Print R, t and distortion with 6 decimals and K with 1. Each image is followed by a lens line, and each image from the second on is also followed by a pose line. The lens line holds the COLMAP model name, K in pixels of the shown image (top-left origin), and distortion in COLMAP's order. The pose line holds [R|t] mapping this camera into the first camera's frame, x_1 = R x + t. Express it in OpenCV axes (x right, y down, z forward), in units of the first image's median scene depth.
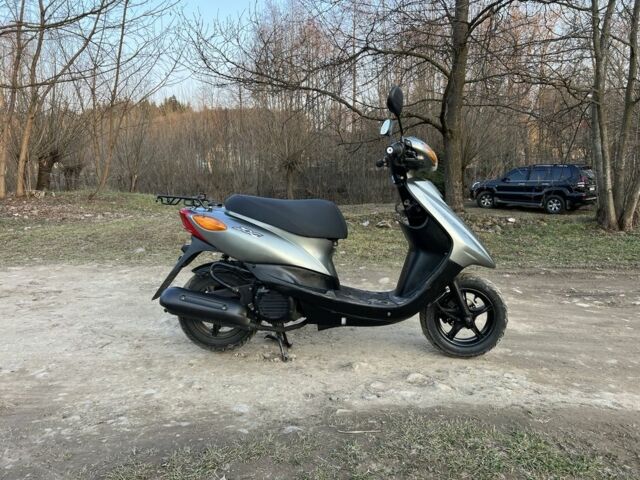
lens RADIAL K [[476.7, 0, 318.3], [0, 476.7, 232.1], [0, 0, 1]] dist [0.008570, 0.001169]
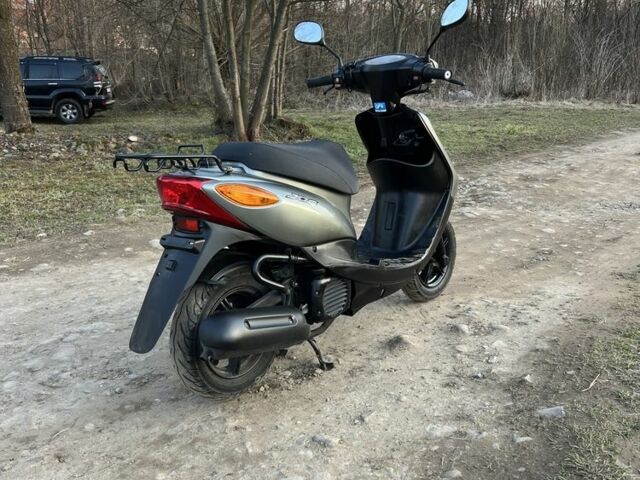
lens RADIAL K [[635.5, 0, 323.9], [0, 635.5, 241.0], [0, 0, 1]] dist [0.019714, -0.009703]
pose [[0.610980, -0.194686, 0.767334, -0.212094], [0.080329, 0.979532, 0.184563, -0.027160], [-0.787560, -0.051125, 0.614113, 0.113668]]
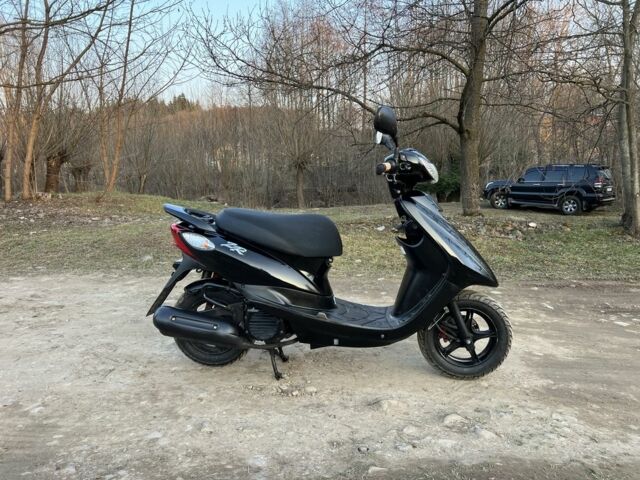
lens RADIAL K [[478.0, 0, 320.0], [0, 478.0, 240.0], [0, 0, 1]] dist [0.009287, -0.003009]
pose [[0.999879, 0.002861, -0.015310, -0.007267], [-0.002574, 0.999821, 0.018768, -0.010781], [0.015361, -0.018726, 0.999707, 0.027241]]
